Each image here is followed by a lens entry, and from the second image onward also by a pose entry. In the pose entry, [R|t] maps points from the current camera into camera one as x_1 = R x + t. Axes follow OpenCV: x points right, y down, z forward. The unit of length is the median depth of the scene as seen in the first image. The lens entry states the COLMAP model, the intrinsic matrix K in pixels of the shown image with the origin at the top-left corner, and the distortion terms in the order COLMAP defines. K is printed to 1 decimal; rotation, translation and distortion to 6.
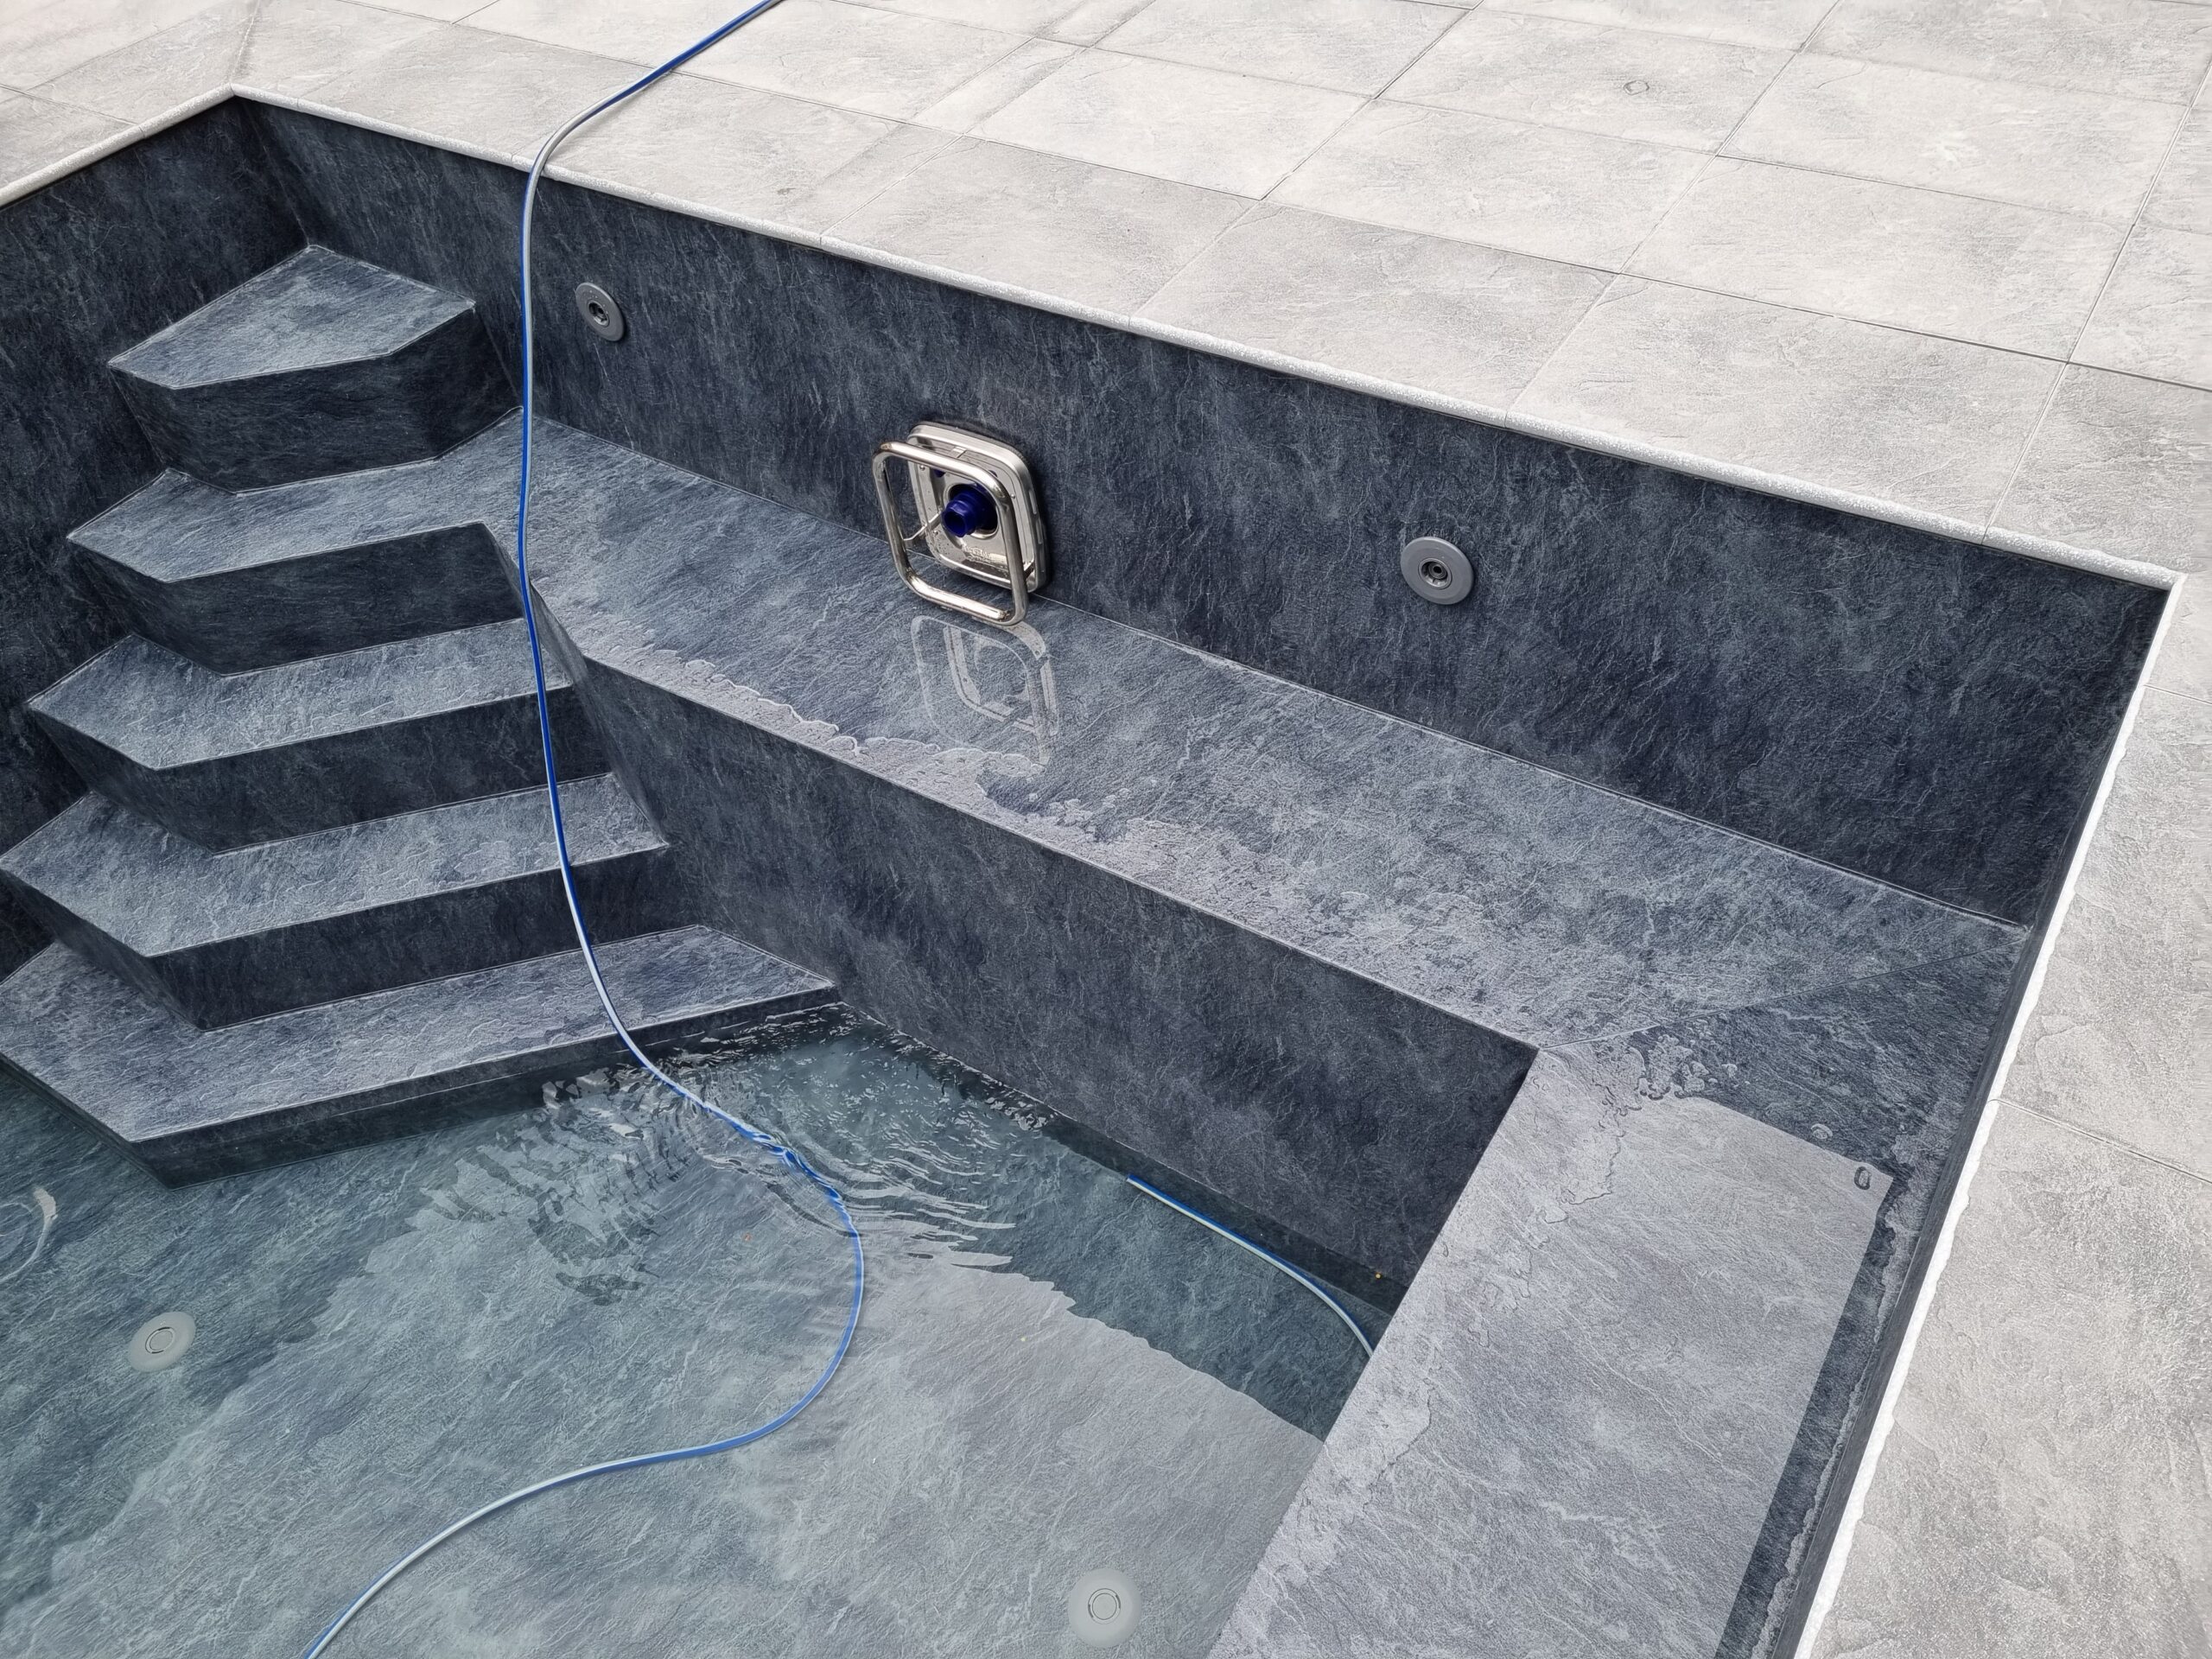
lens RADIAL K [[1660.8, 0, 1106.3], [0, 1660.8, 835.1], [0, 0, 1]] dist [0.034011, -0.003757]
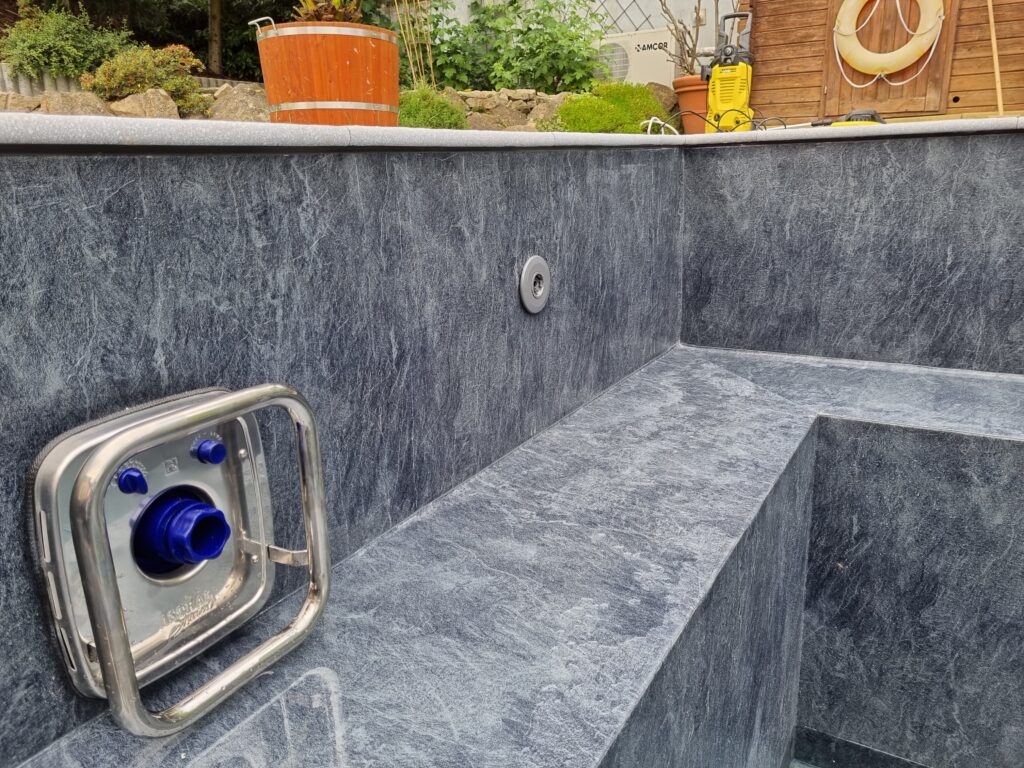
lens RADIAL K [[768.8, 0, 510.4], [0, 768.8, 380.8], [0, 0, 1]] dist [0.034011, -0.003757]
pose [[-0.034482, -0.176088, 0.983770, -0.416133], [0.754826, 0.640566, 0.141114, -0.201819], [-0.655018, 0.747441, 0.110828, 0.950545]]
